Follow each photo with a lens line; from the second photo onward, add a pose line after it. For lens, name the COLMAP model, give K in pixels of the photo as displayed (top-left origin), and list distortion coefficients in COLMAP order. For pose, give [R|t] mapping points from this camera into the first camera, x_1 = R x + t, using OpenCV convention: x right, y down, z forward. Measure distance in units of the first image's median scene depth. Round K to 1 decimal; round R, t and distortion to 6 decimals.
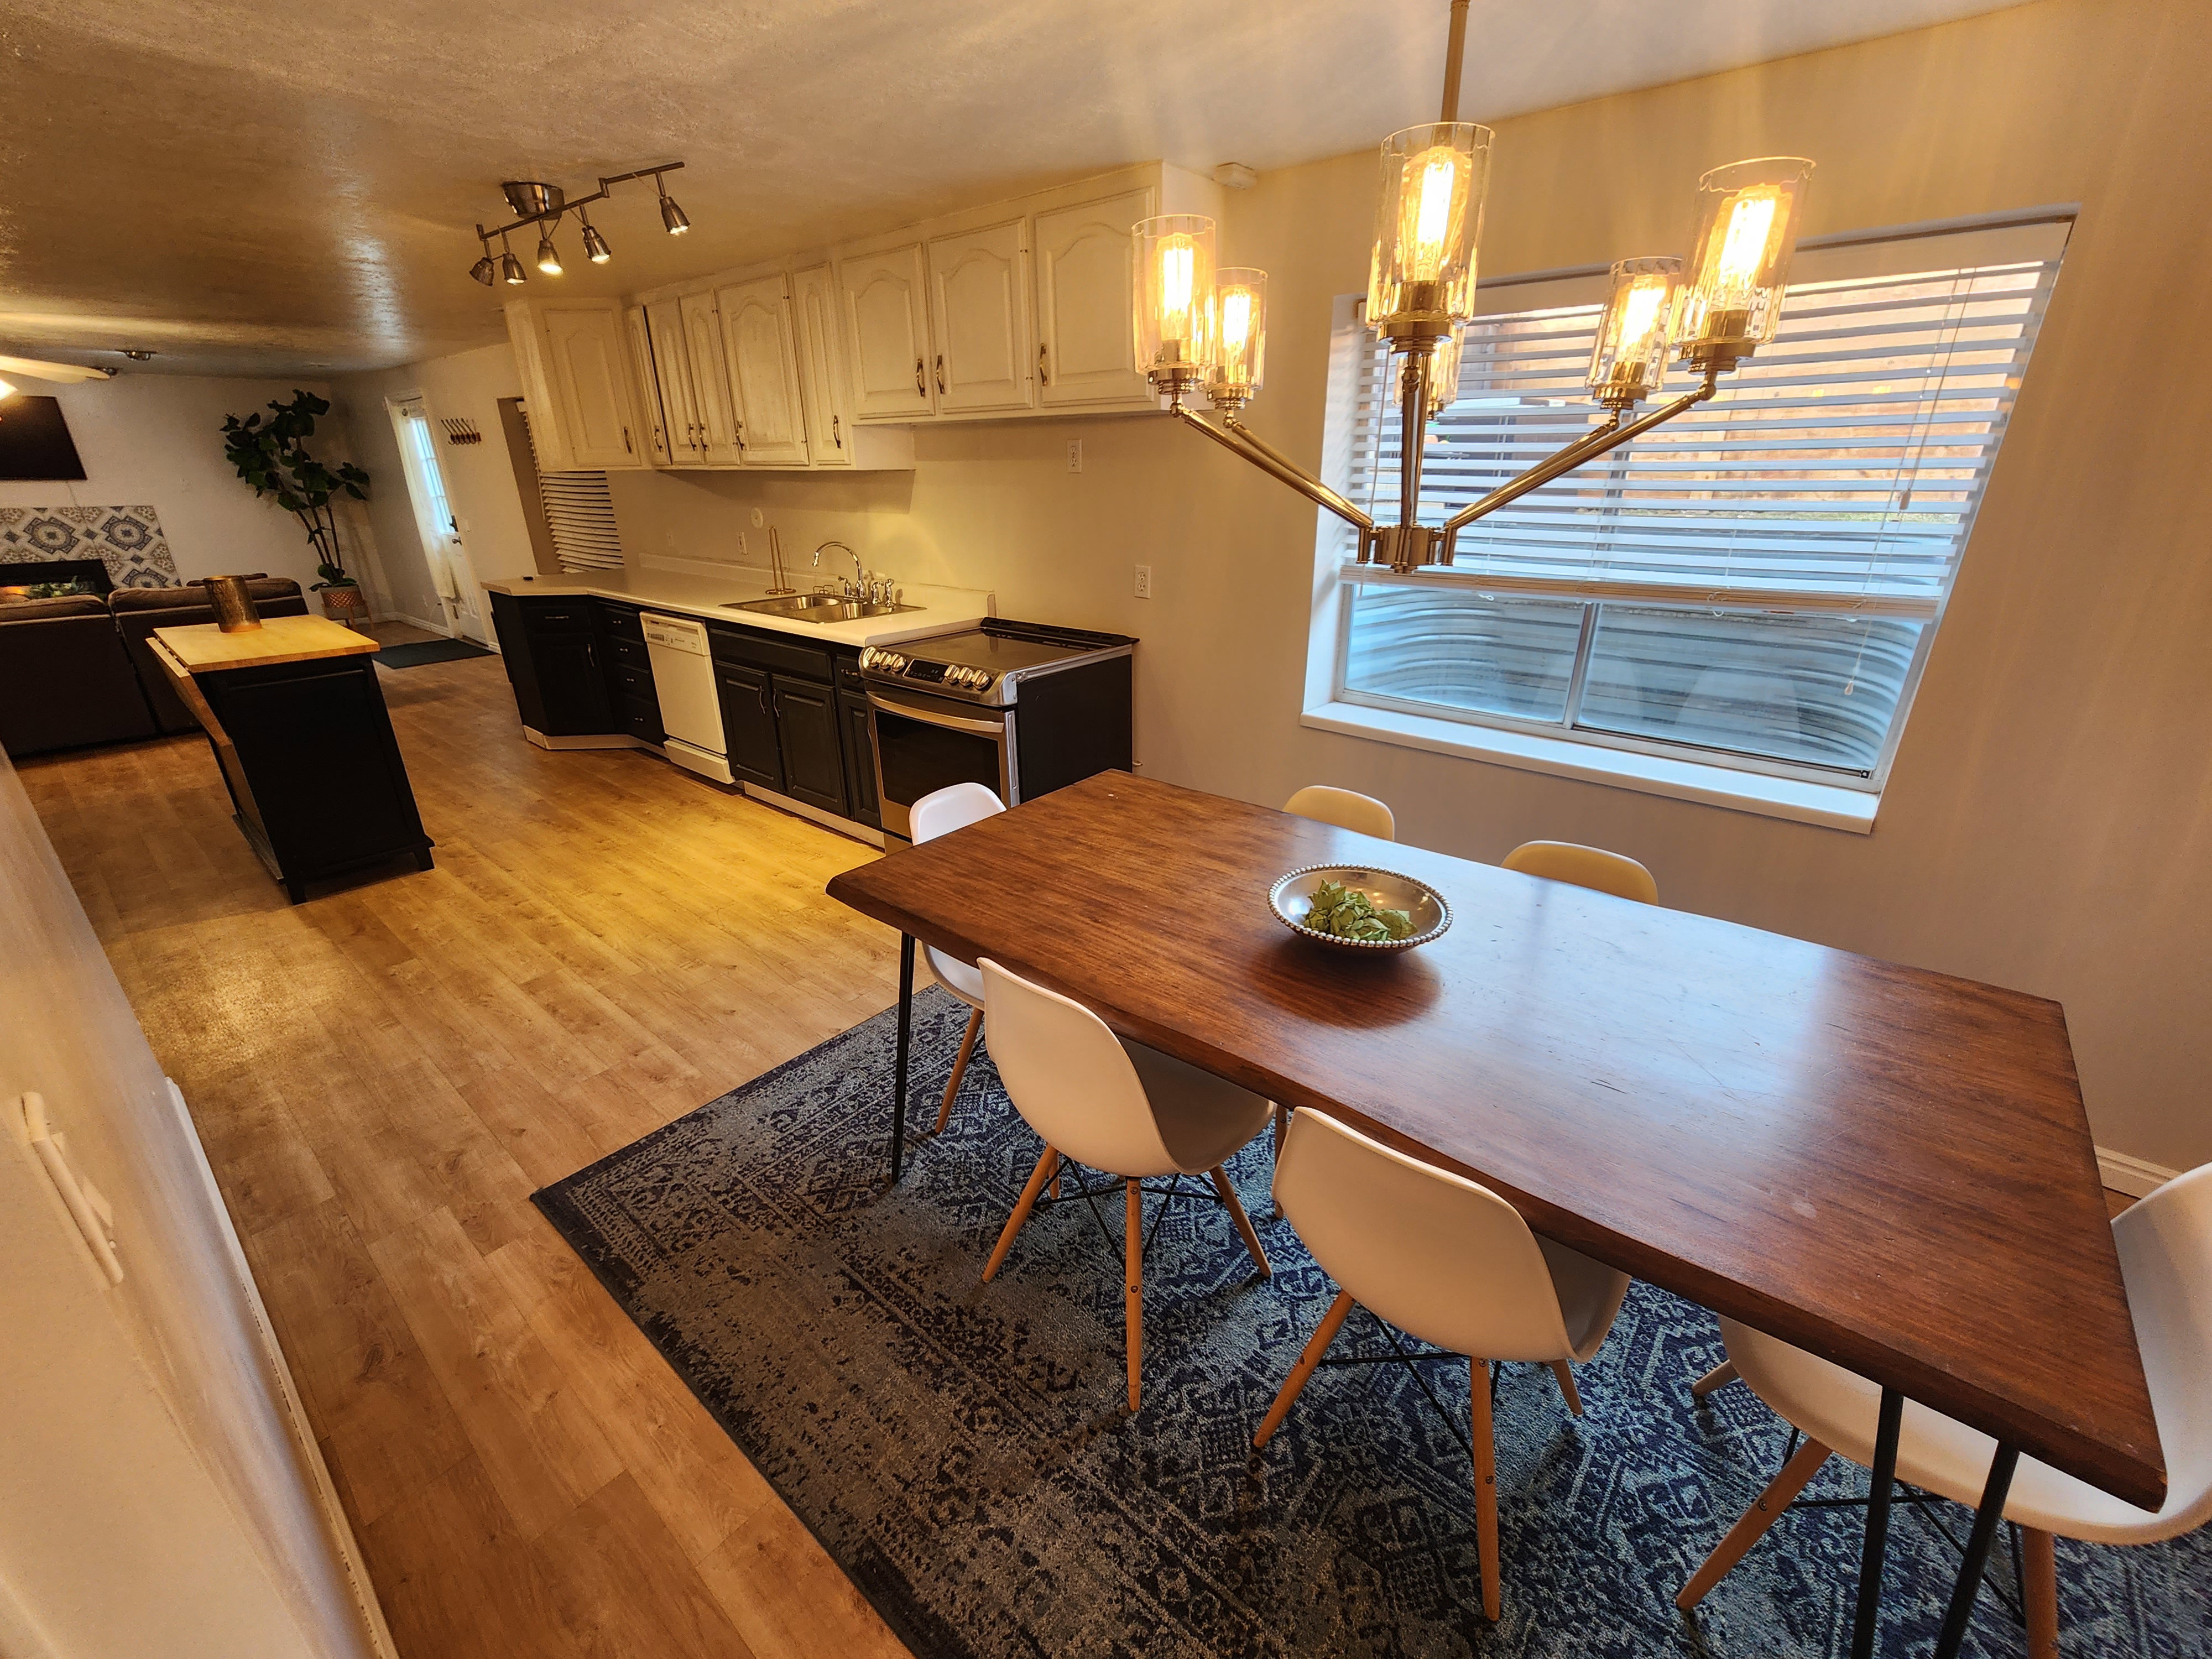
lens RADIAL K [[904.8, 0, 1106.0], [0, 904.8, 829.5], [0, 0, 1]] dist [-0.002035, 0.001199]
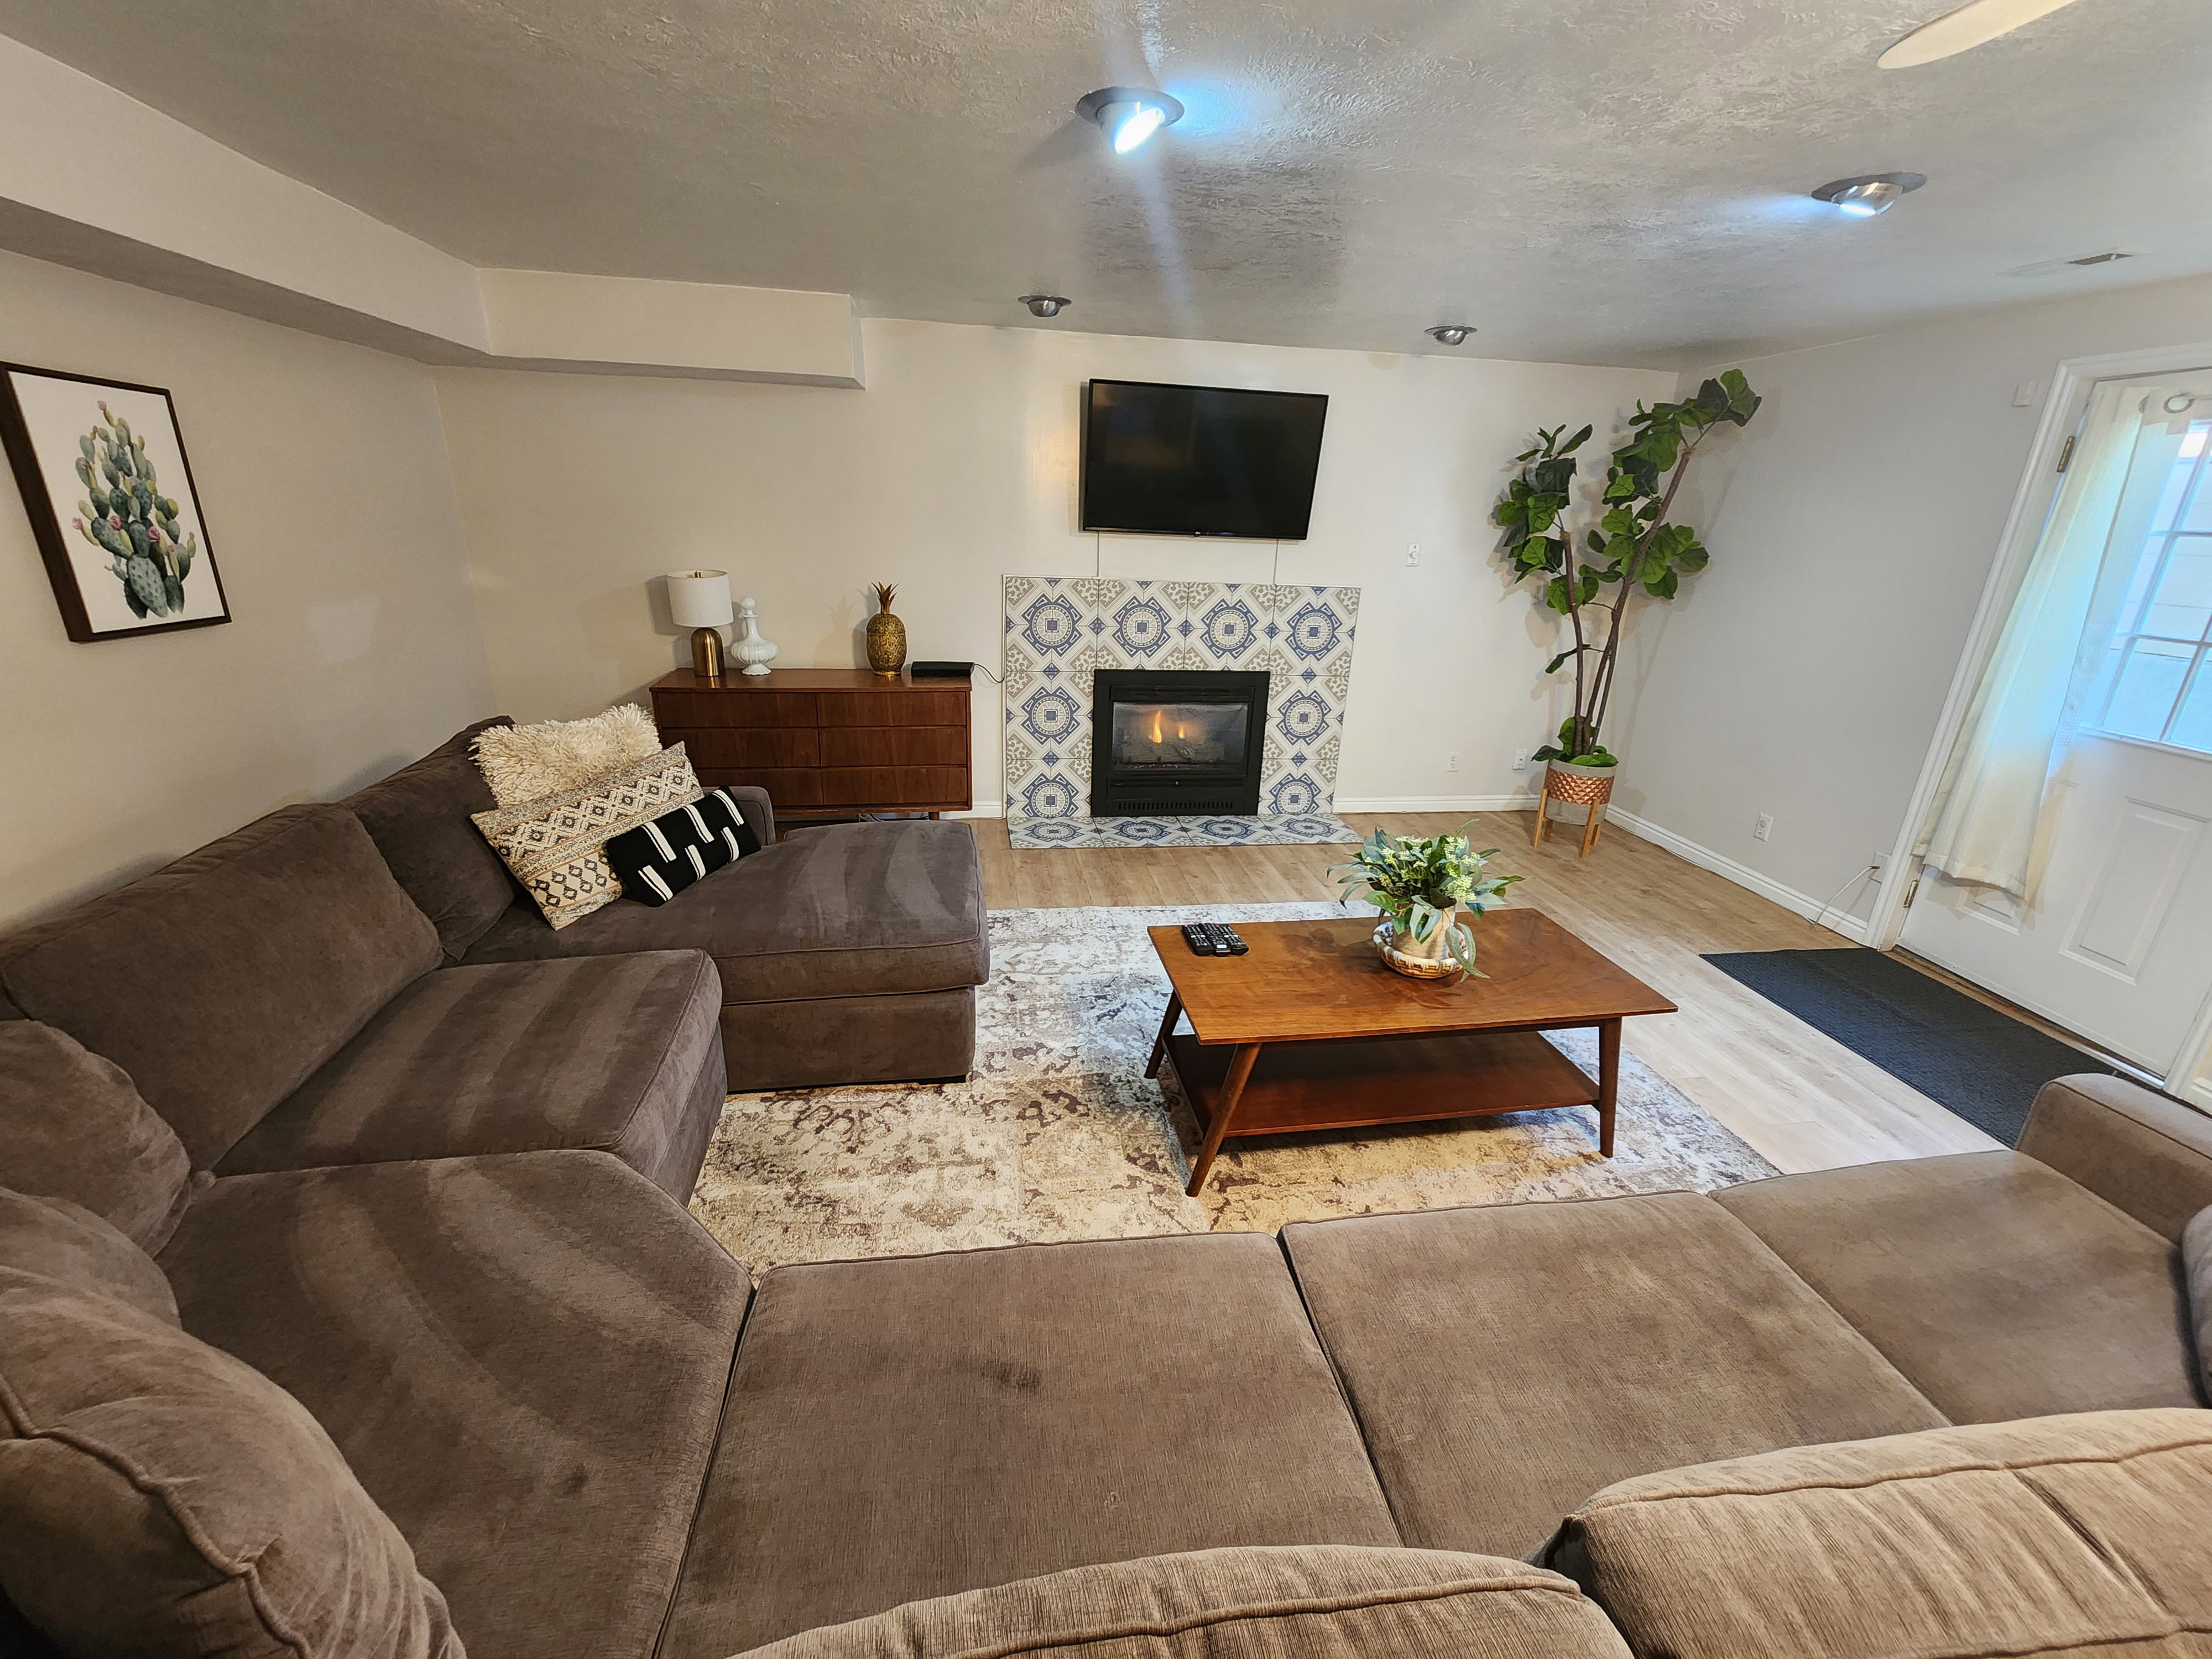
lens RADIAL K [[904.8, 0, 1106.0], [0, 904.8, 829.5], [0, 0, 1]] dist [-0.002035, 0.001199]
pose [[0.748180, 0.252513, -0.613567, -1.531820], [-0.286215, 0.957113, 0.044891, -0.374739], [0.598588, 0.142025, 0.788366, 0.930757]]
